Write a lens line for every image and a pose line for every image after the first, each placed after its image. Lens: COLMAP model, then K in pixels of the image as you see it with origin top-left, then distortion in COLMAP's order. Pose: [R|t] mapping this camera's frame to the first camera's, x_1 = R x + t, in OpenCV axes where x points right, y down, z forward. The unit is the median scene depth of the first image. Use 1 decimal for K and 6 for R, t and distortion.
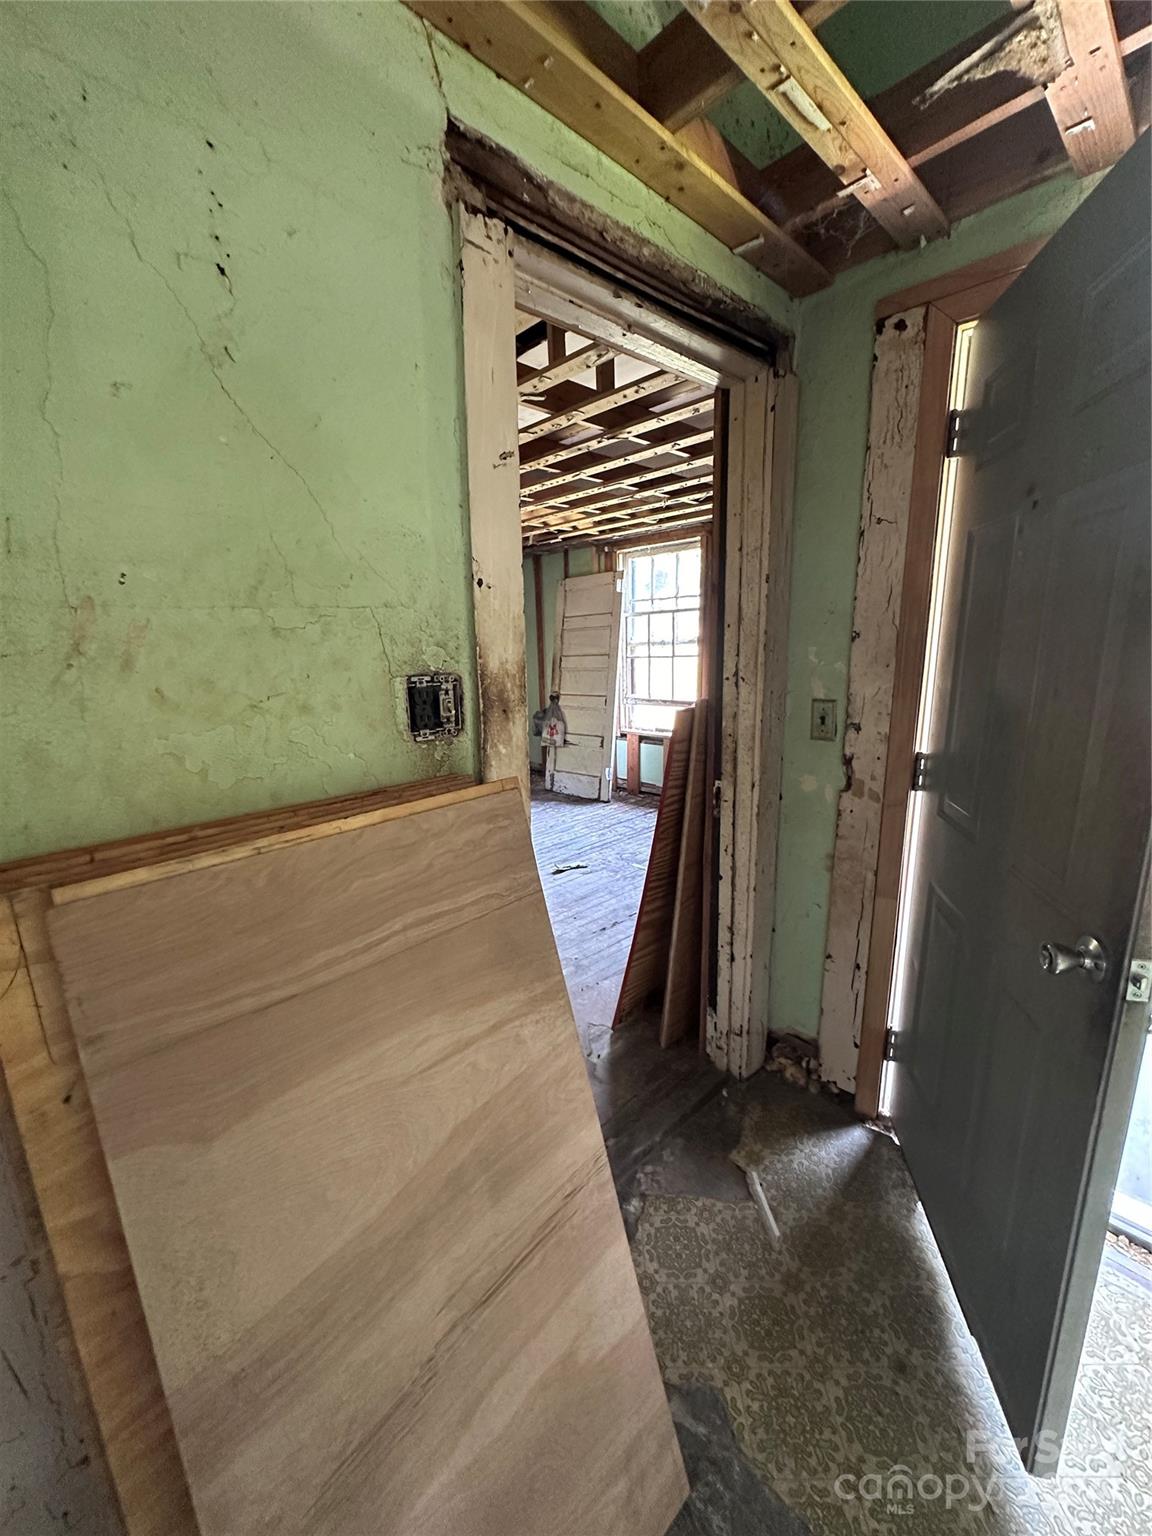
lens RADIAL K [[619.2, 0, 576.0], [0, 619.2, 768.0], [0, 0, 1]] dist [-0.000692, -0.000073]
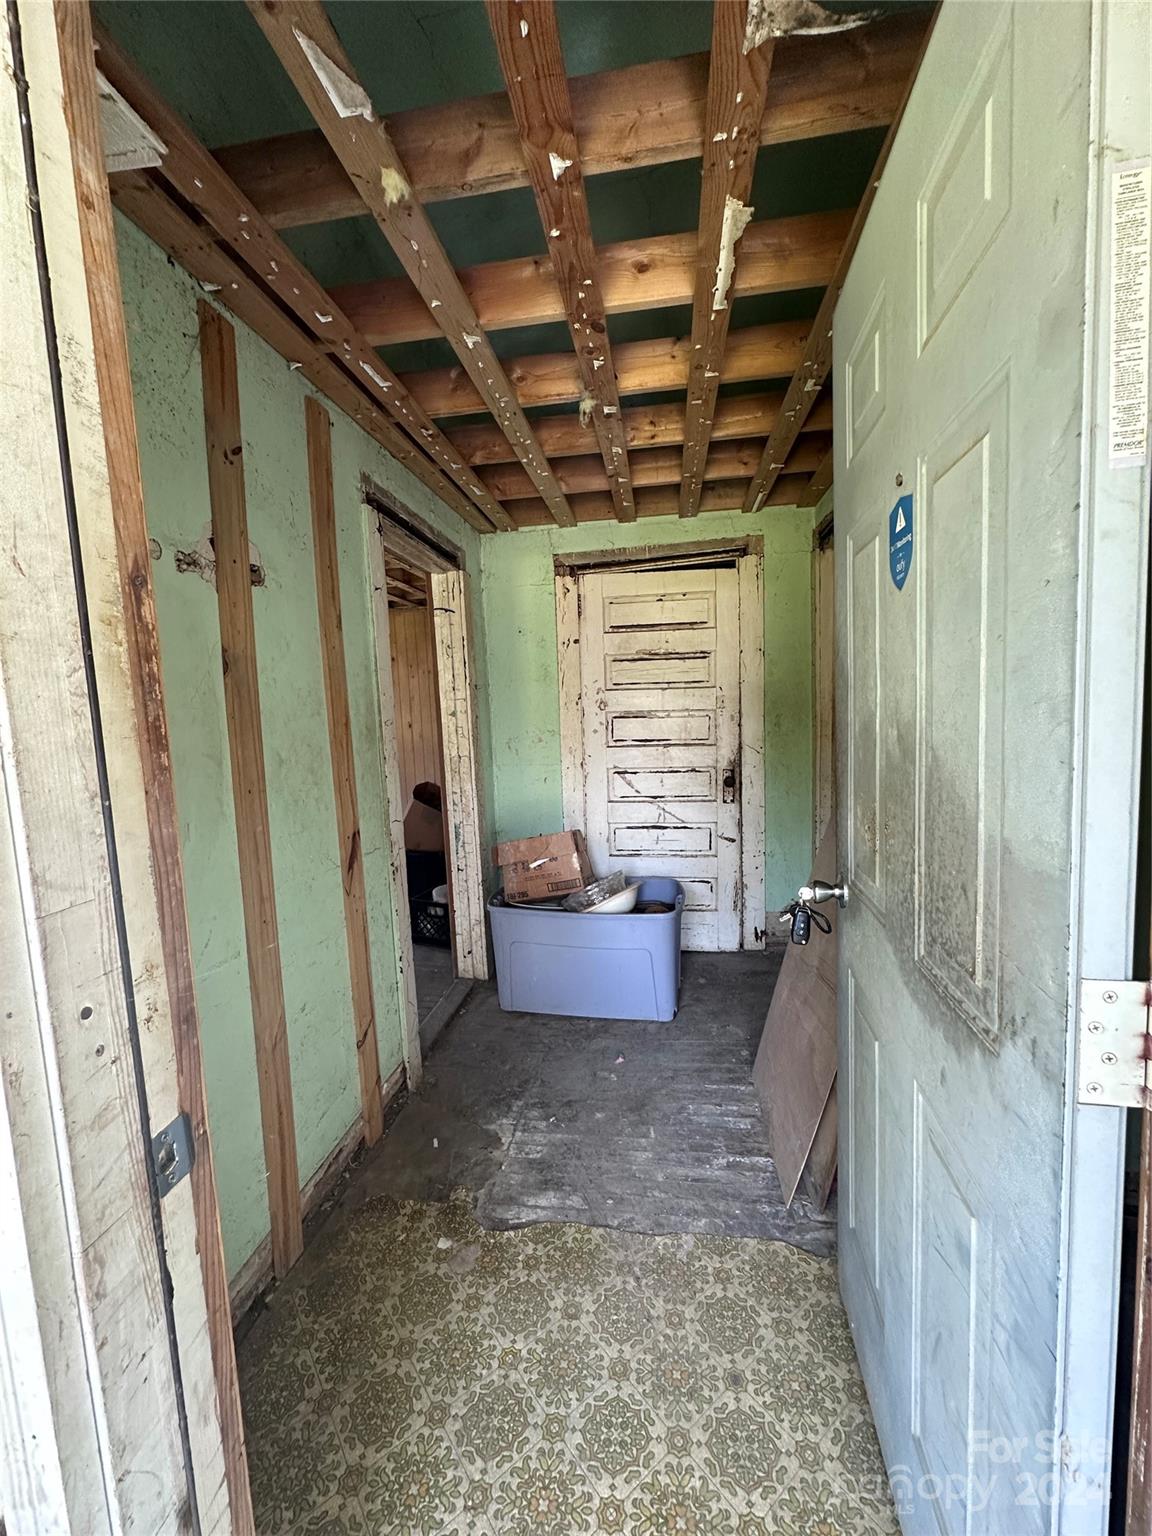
lens RADIAL K [[615.7, 0, 574.7], [0, 615.7, 766.7], [0, 0, 1]] dist [-0.004372, 0.000468]
pose [[-0.785530, 0.104848, -0.609876, 1.433054], [-0.072685, 0.963087, 0.259190, -0.269254], [0.614540, 0.247930, -0.748913, 1.553443]]
